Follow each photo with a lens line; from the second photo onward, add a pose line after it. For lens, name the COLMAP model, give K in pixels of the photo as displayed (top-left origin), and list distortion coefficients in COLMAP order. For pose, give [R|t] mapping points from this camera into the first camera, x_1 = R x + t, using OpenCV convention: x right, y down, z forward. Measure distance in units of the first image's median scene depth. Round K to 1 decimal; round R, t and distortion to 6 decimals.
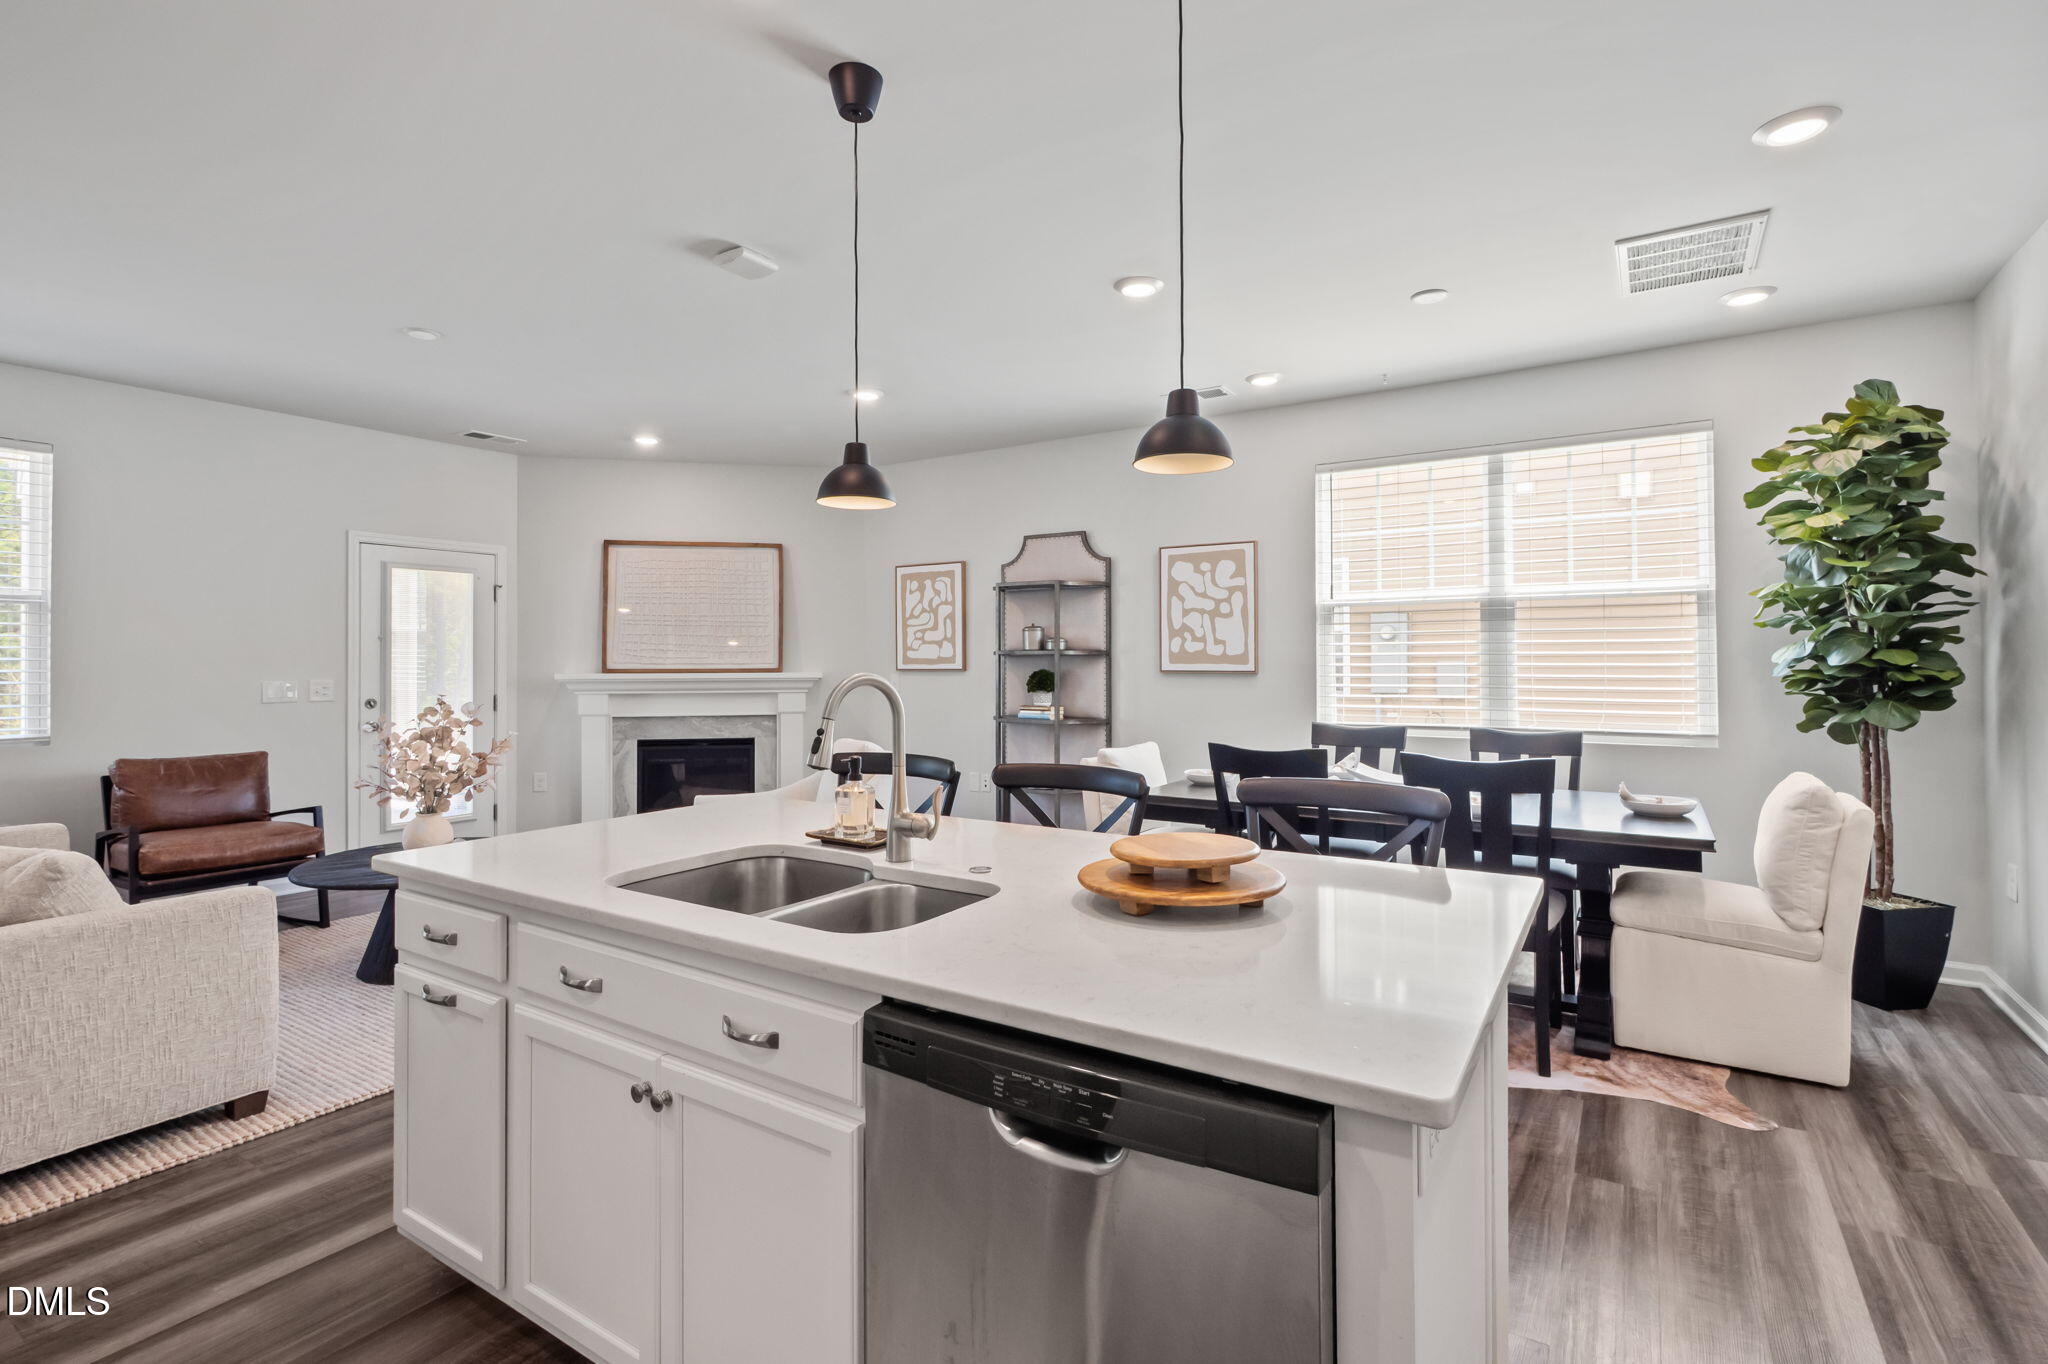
lens RADIAL K [[960.6, 0, 1030.8], [0, 960.6, 654.0], [0, 0, 1]] dist [0.001904, 0.000967]
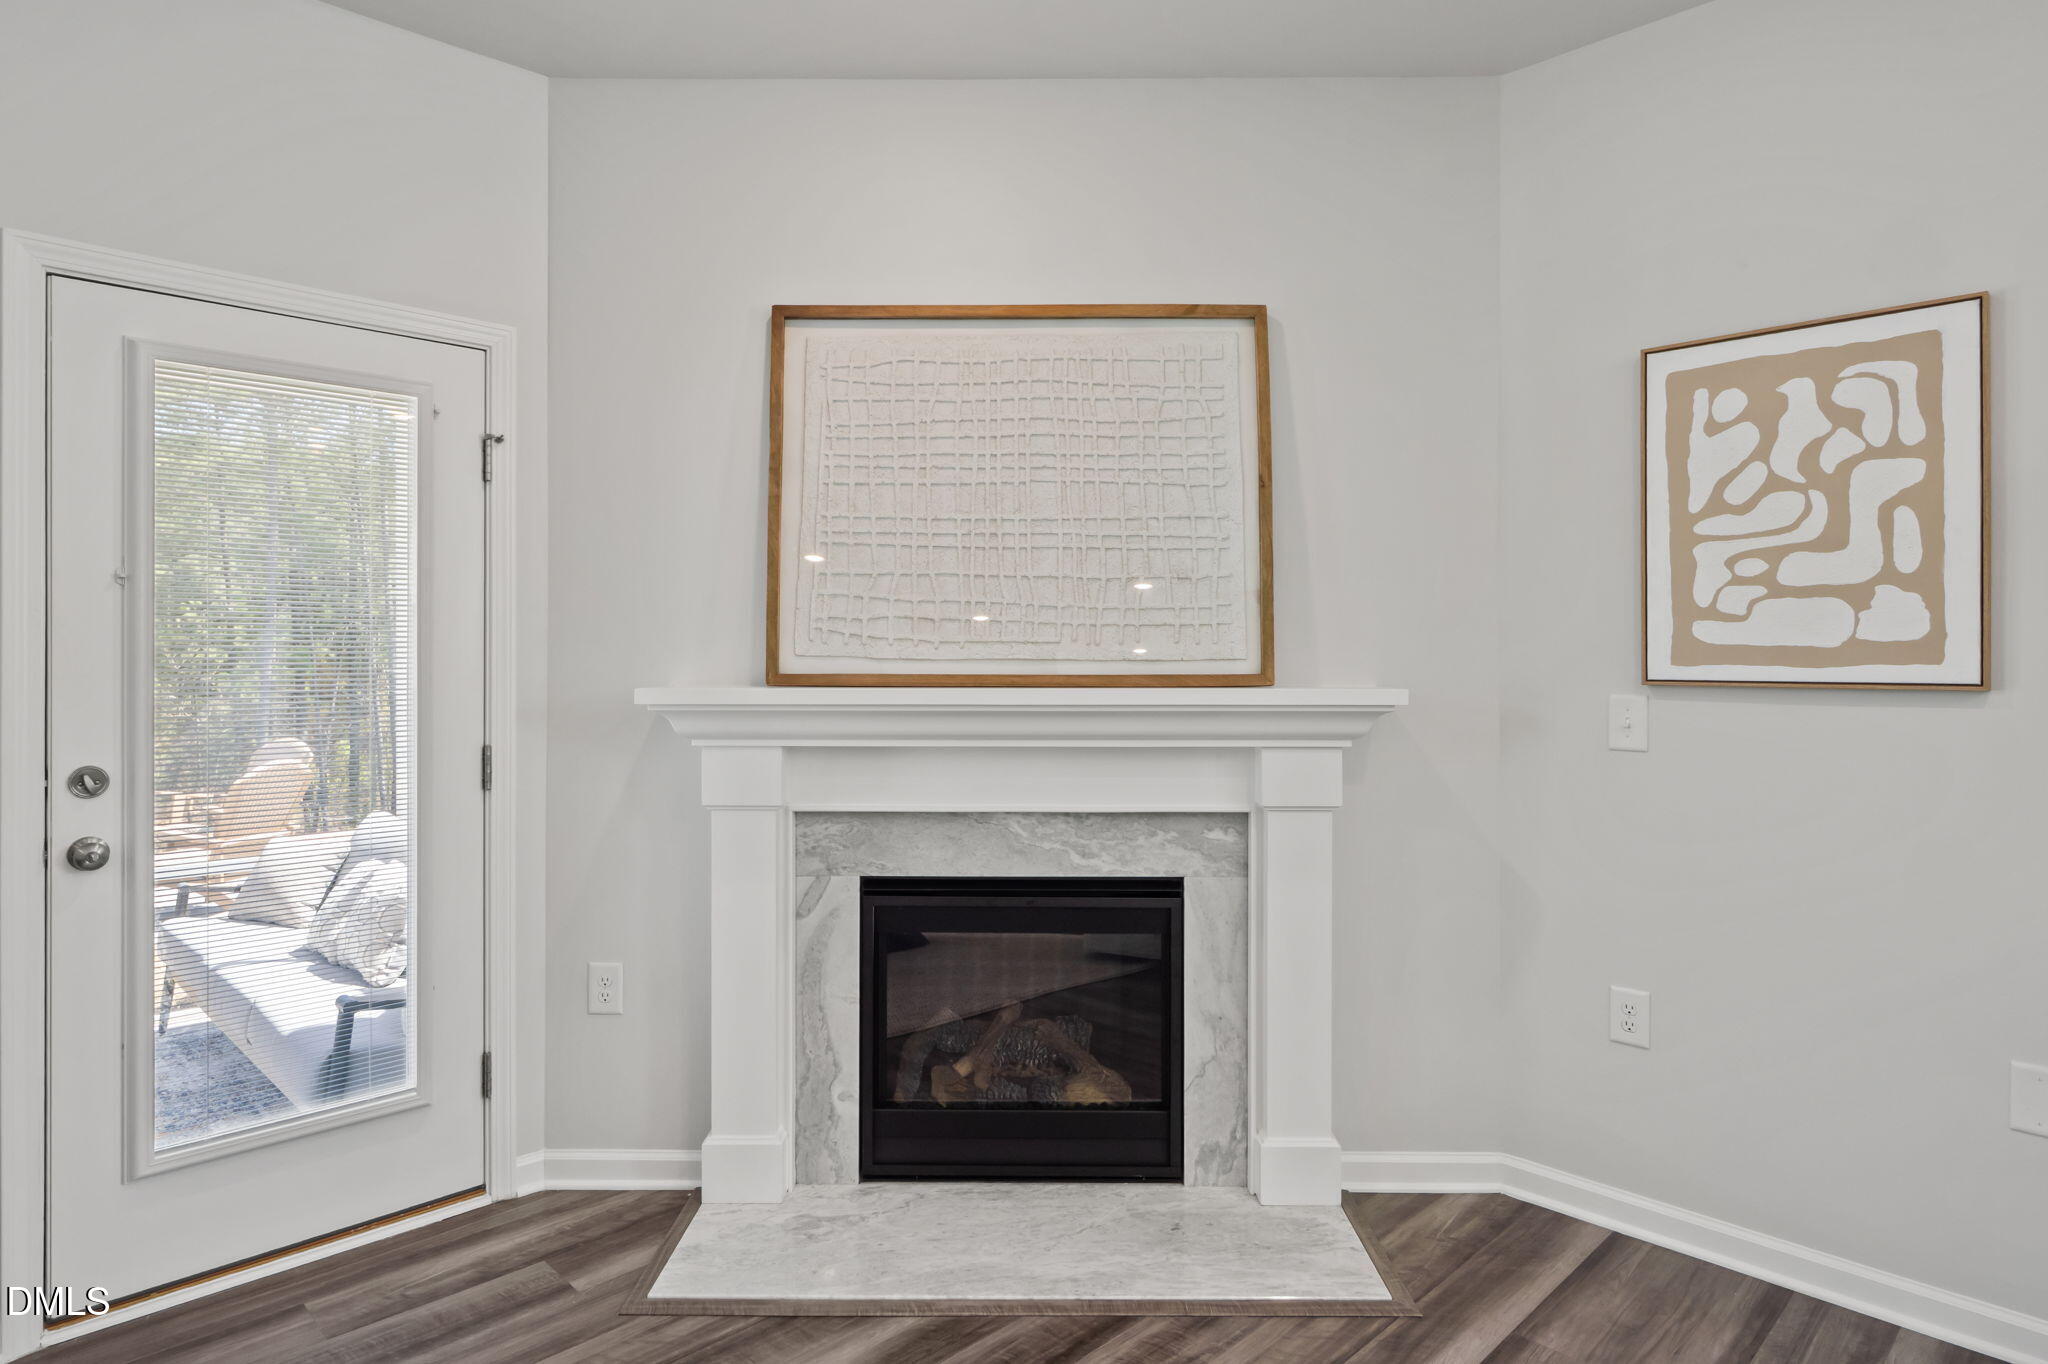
lens RADIAL K [[1171.1, 0, 1028.4], [0, 1171.1, 655.3], [0, 0, 1]] dist [0.002612, 0.000111]
pose [[0.977582, 0.004437, -0.210507, -0.291108], [-0.002341, 0.999945, 0.010204, 0.004855], [0.210541, -0.009483, 0.977539, 0.667210]]
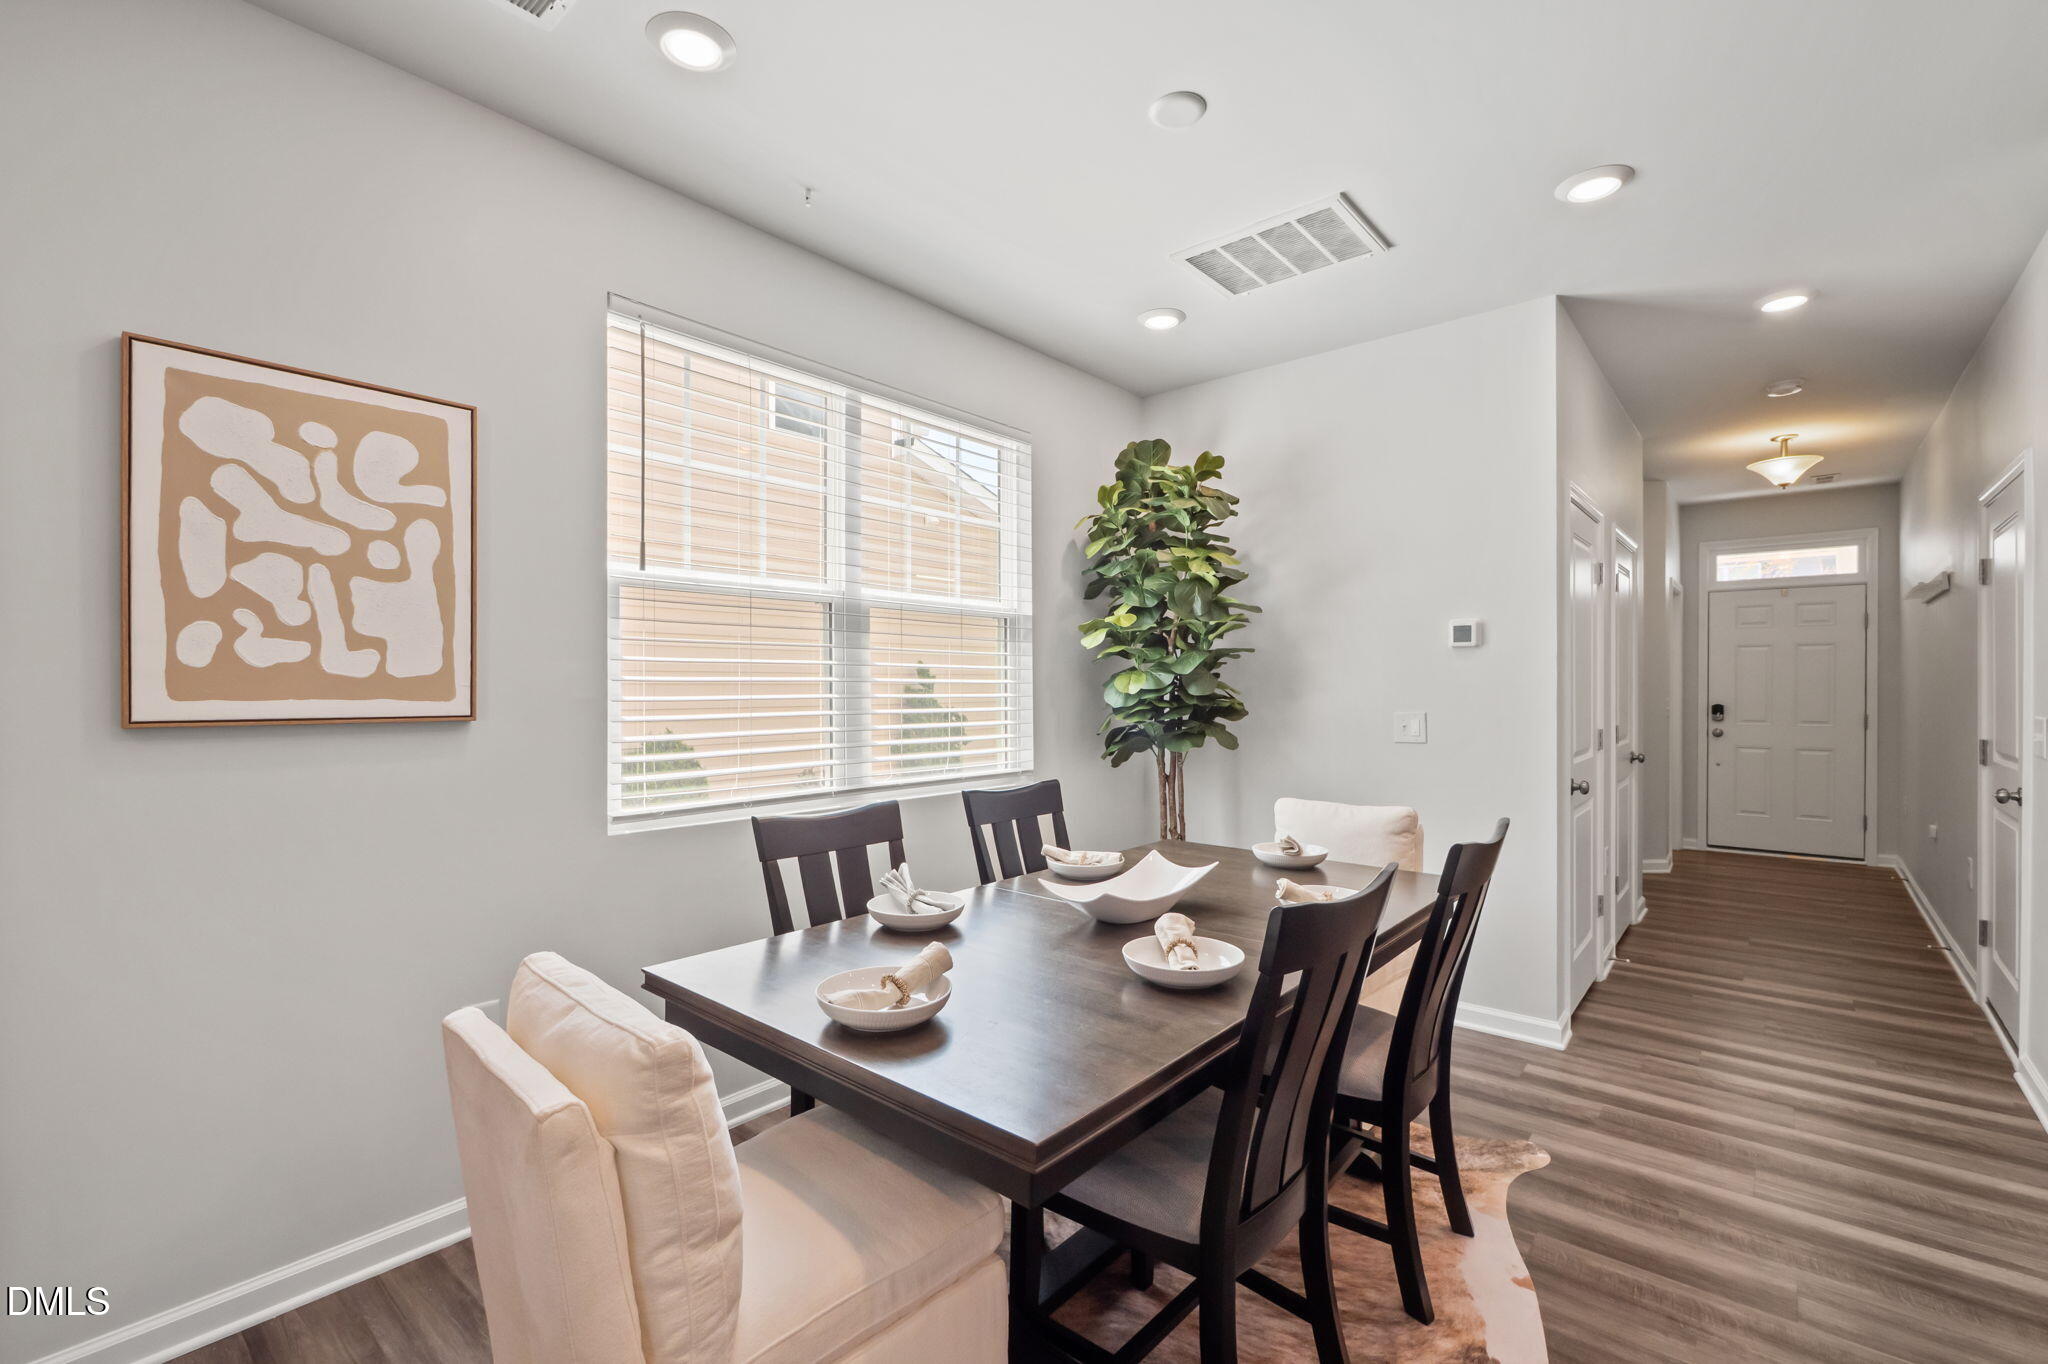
lens RADIAL K [[892.1, 0, 1014.4], [0, 892.1, 691.0], [0, 0, 1]] dist [-0.003760, 0.001059]
pose [[0.139490, -0.001673, 0.990222, -0.110104], [-0.007967, 0.999964, 0.002812, 0.003700], [-0.990191, -0.008281, 0.139472, 0.635056]]
